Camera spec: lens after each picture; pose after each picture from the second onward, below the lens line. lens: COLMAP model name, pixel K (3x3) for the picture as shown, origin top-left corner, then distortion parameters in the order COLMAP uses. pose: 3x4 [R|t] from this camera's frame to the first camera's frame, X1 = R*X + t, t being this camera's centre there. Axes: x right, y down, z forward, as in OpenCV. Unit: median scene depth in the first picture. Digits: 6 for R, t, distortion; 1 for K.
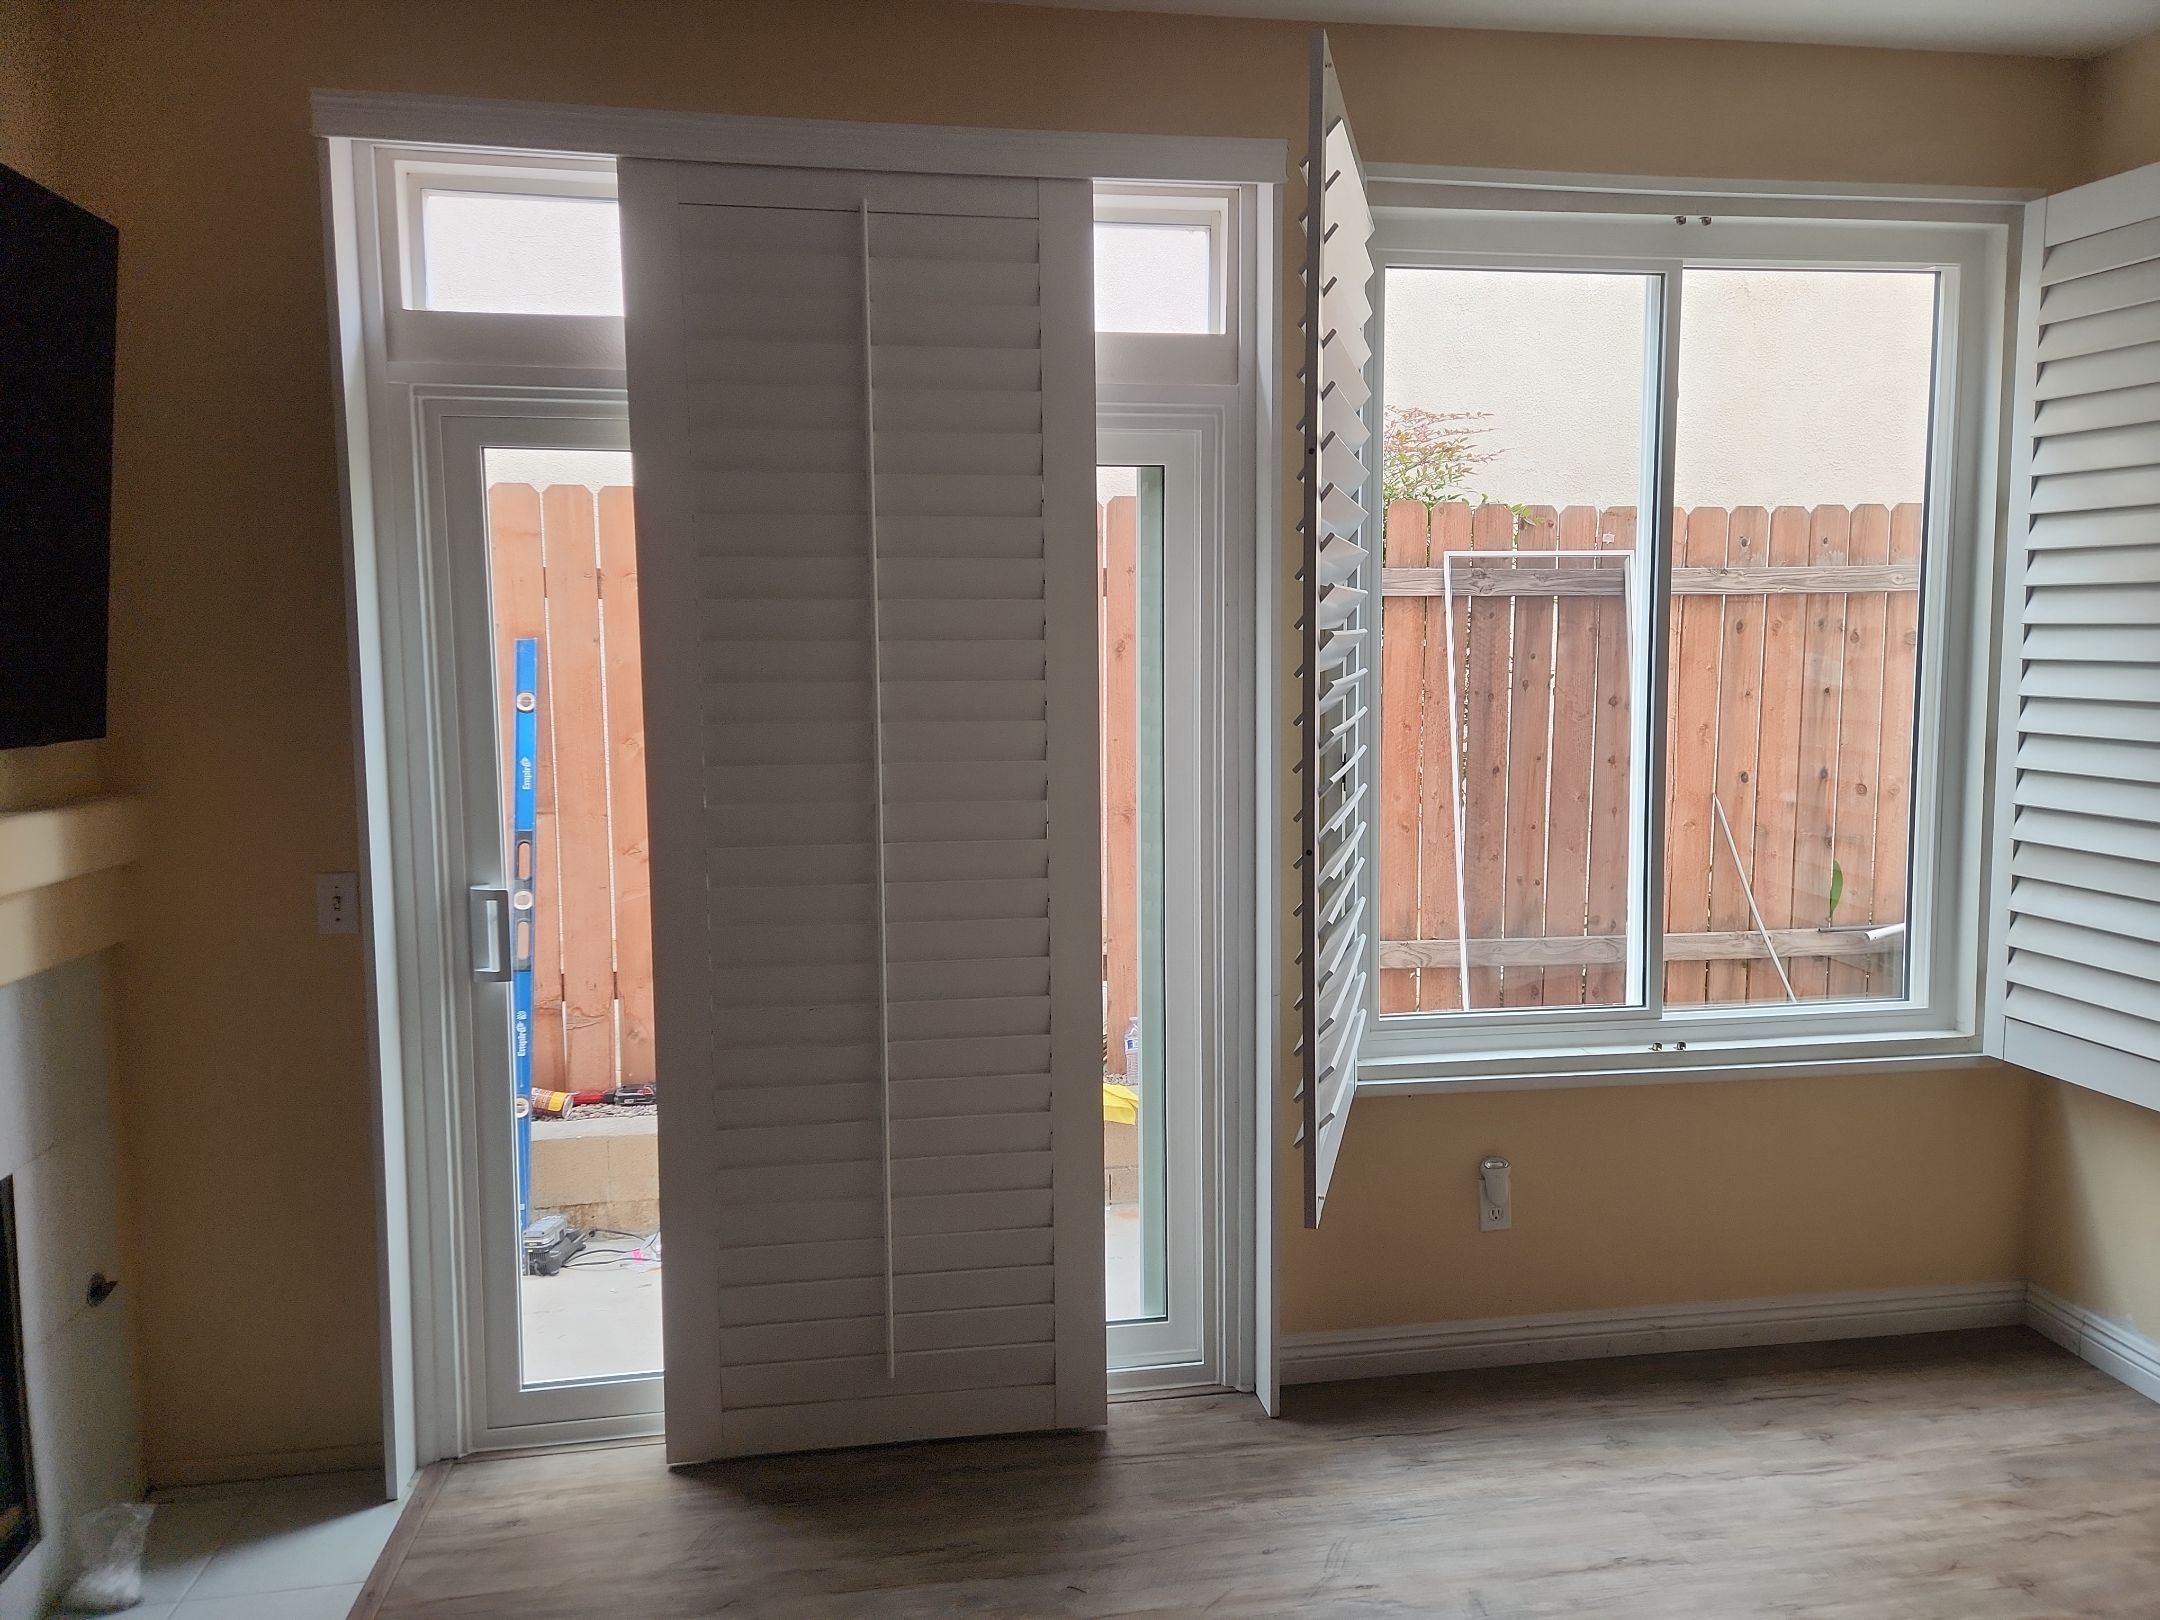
lens RADIAL K [[1469.5, 0, 1109.8], [0, 1469.5, 778.6], [0, 0, 1]] dist [0.076594, -0.066814]
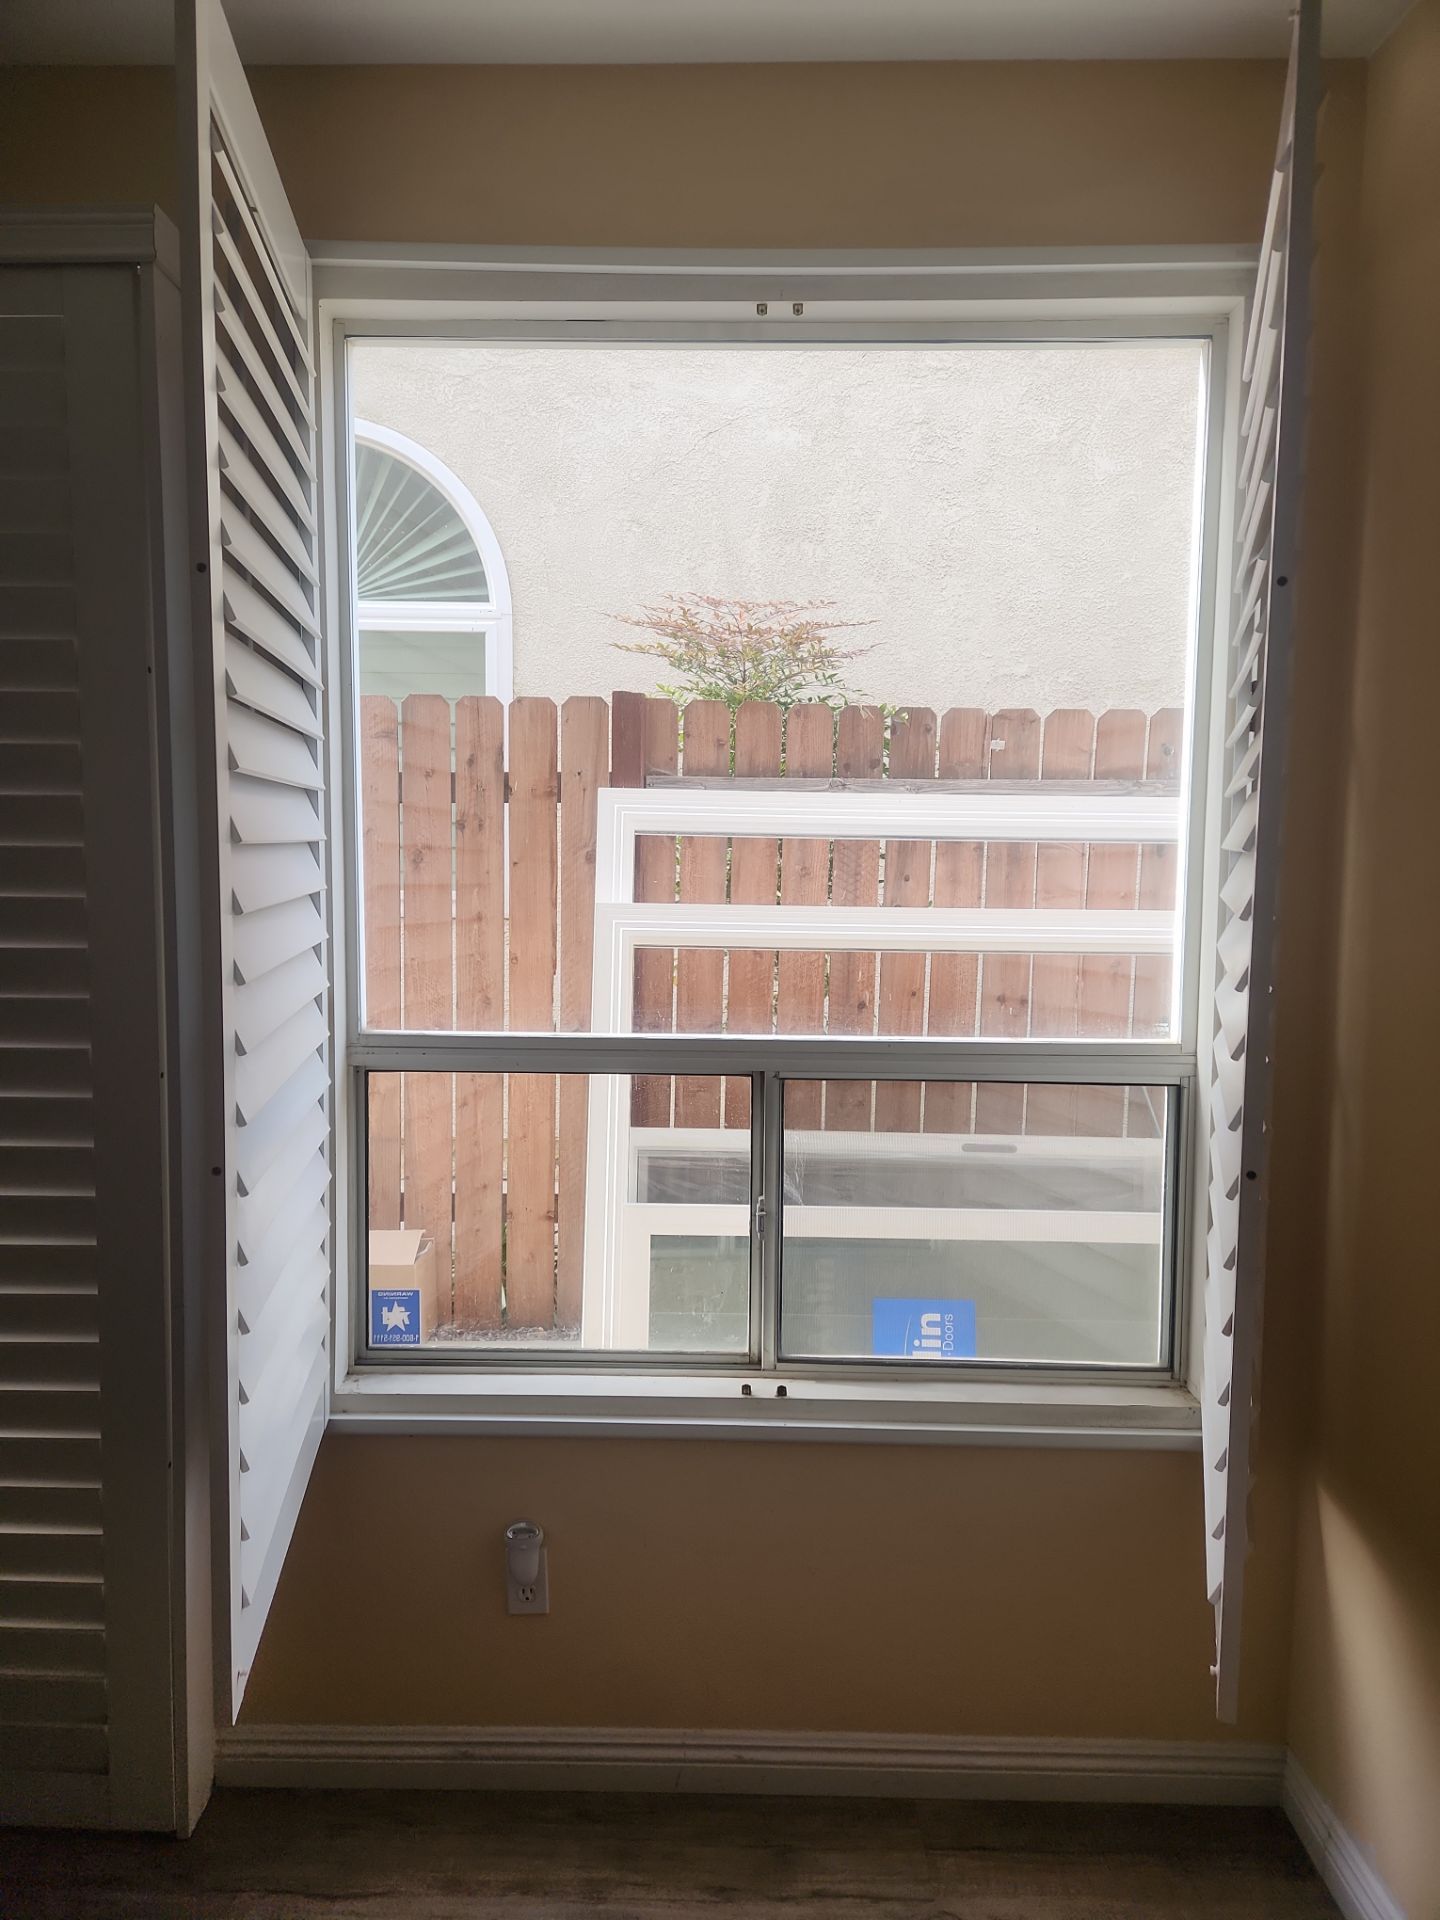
lens RADIAL K [[1294.0, 0, 700.4], [0, 1294.0, 955.1], [0, 0, 1]] dist [0.095075, -0.092783]
pose [[0.984181, 0.030796, -0.174469, 0.498273], [-0.033380, 0.999372, -0.011897, -0.038987], [0.173993, 0.017533, 0.984591, 0.357365]]
